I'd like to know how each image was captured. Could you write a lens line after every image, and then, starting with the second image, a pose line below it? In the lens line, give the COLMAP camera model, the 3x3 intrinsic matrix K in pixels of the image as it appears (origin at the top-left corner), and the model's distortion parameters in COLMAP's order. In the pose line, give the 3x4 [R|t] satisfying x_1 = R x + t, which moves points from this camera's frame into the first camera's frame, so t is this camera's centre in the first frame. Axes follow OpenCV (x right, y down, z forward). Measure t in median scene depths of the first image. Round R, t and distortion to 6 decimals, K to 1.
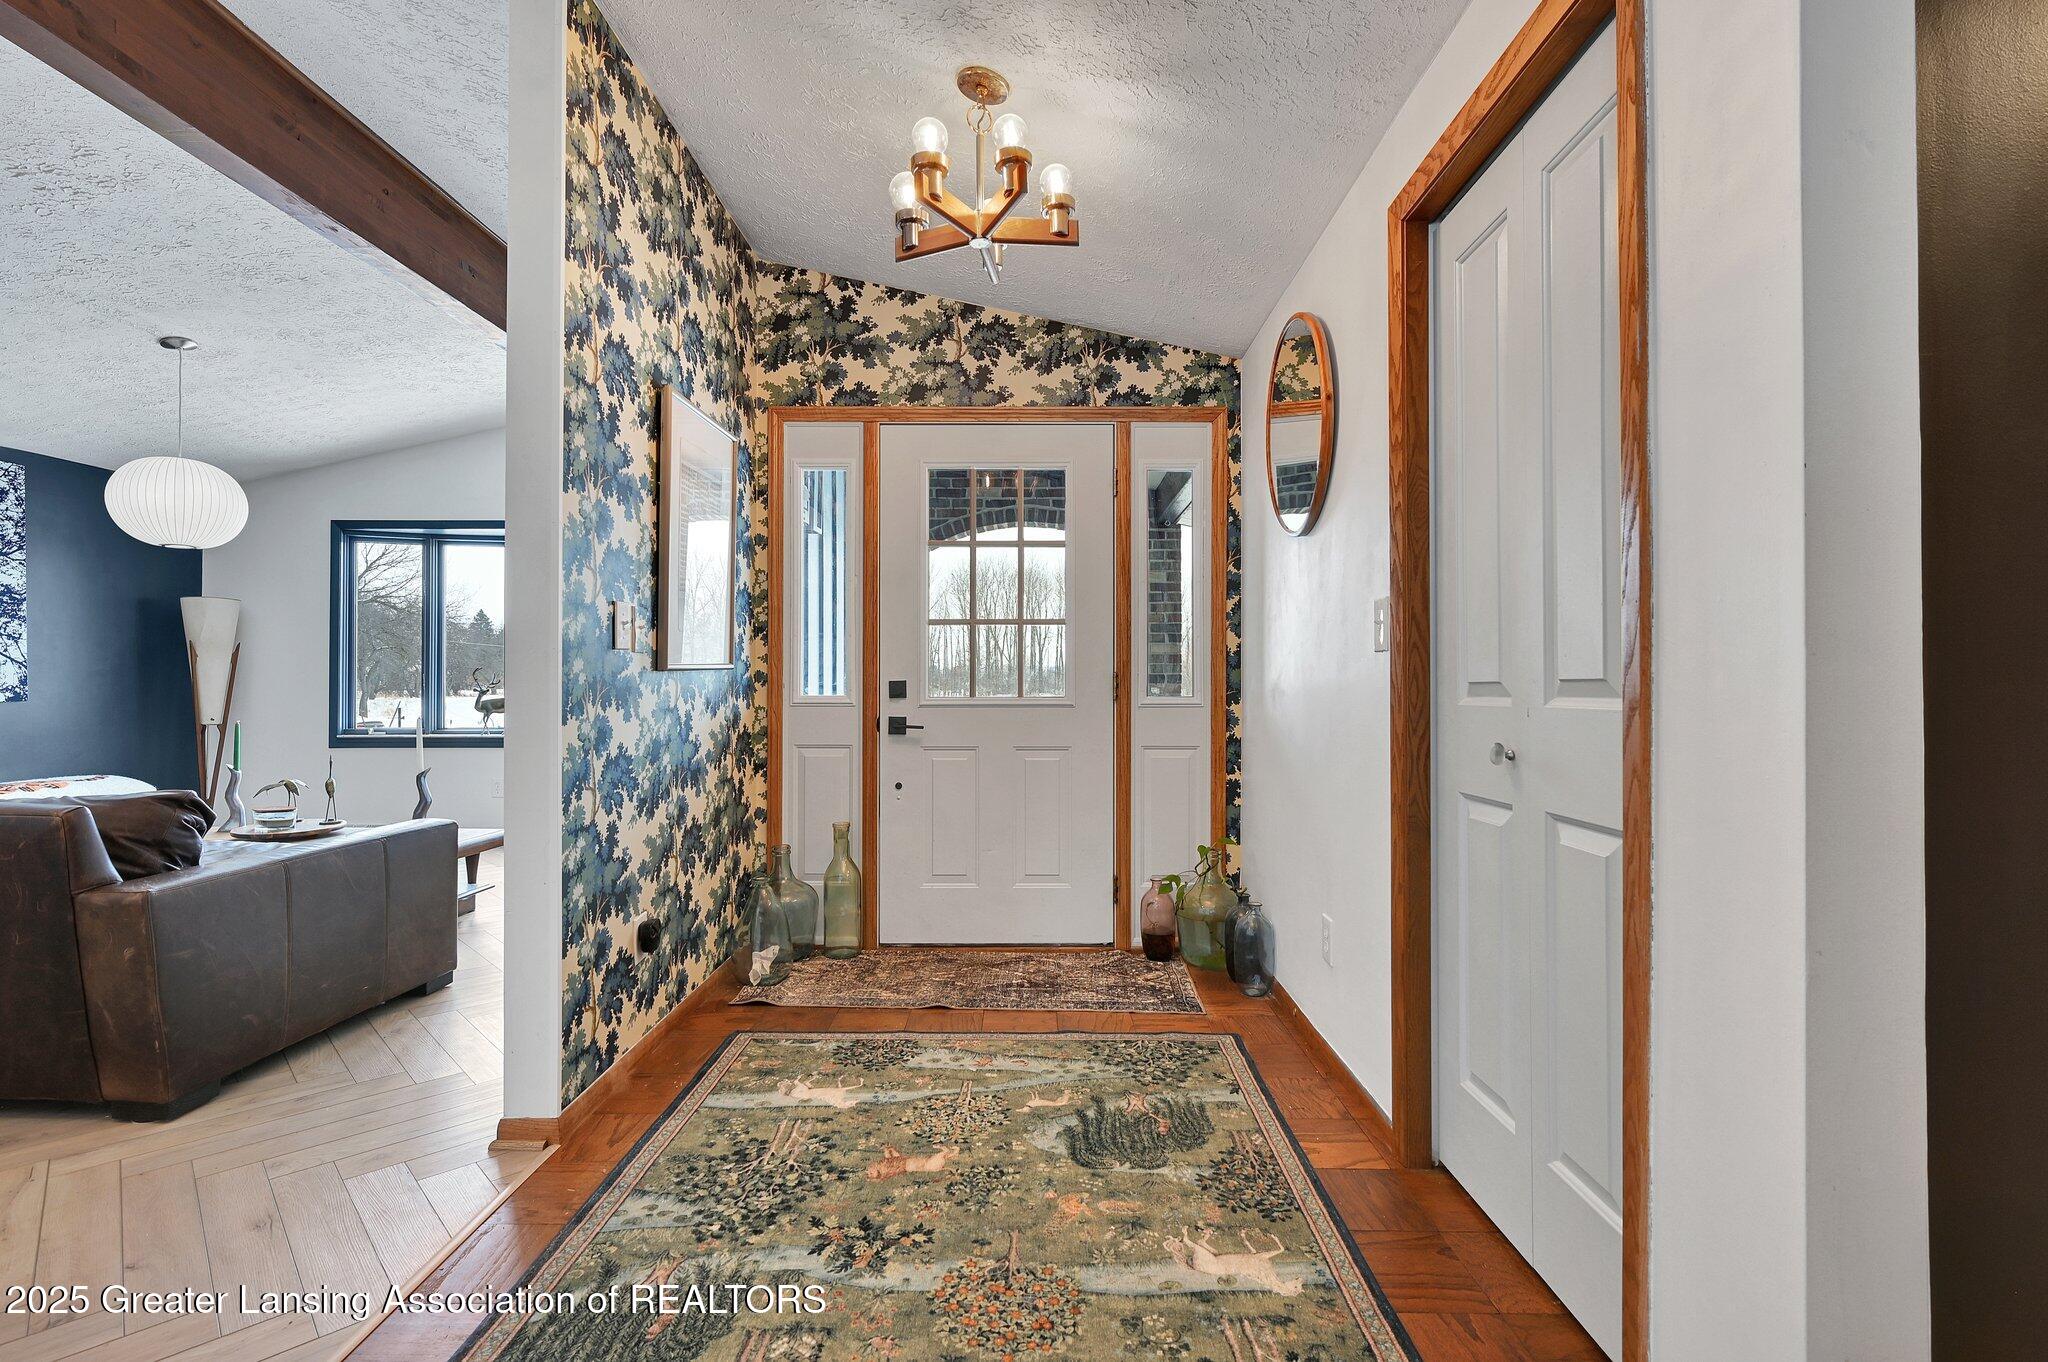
lens RADIAL K [[932.2, 0, 1019.9], [0, 932.2, 674.5], [0, 0, 1]] dist [-0.005275, 0.001383]
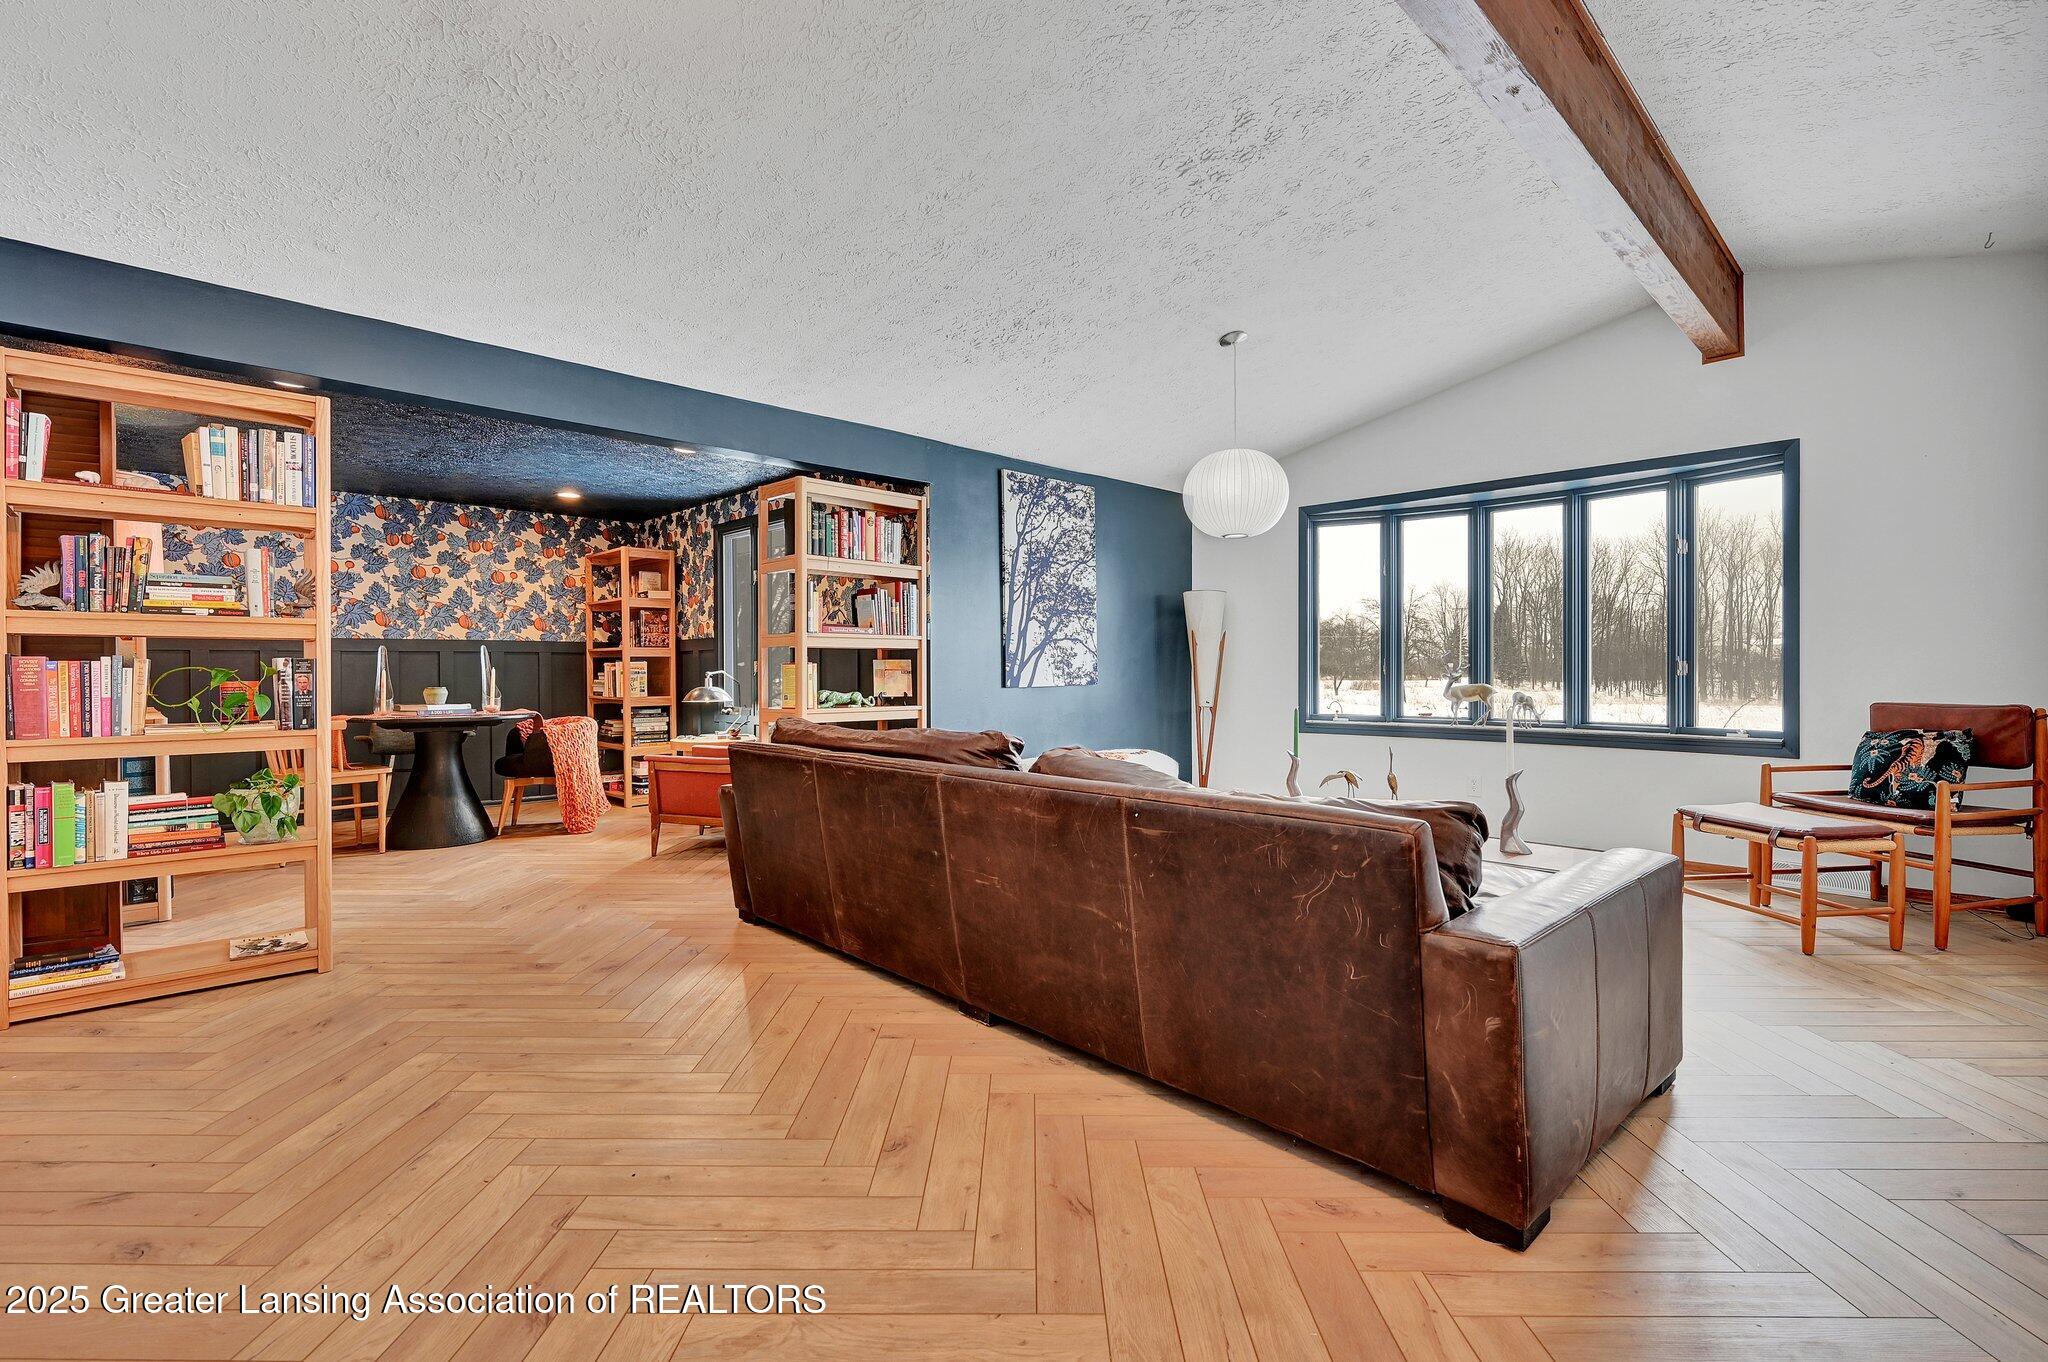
lens RADIAL K [[932.2, 0, 1022.0], [0, 932.2, 677.6], [0, 0, 1]] dist [-0.005275, 0.001383]
pose [[0.705601, 0.003222, -0.708602, -0.290170], [0.009799, 0.999850, 0.014304, 0.001957], [0.708542, -0.017036, 0.705463, 0.084517]]
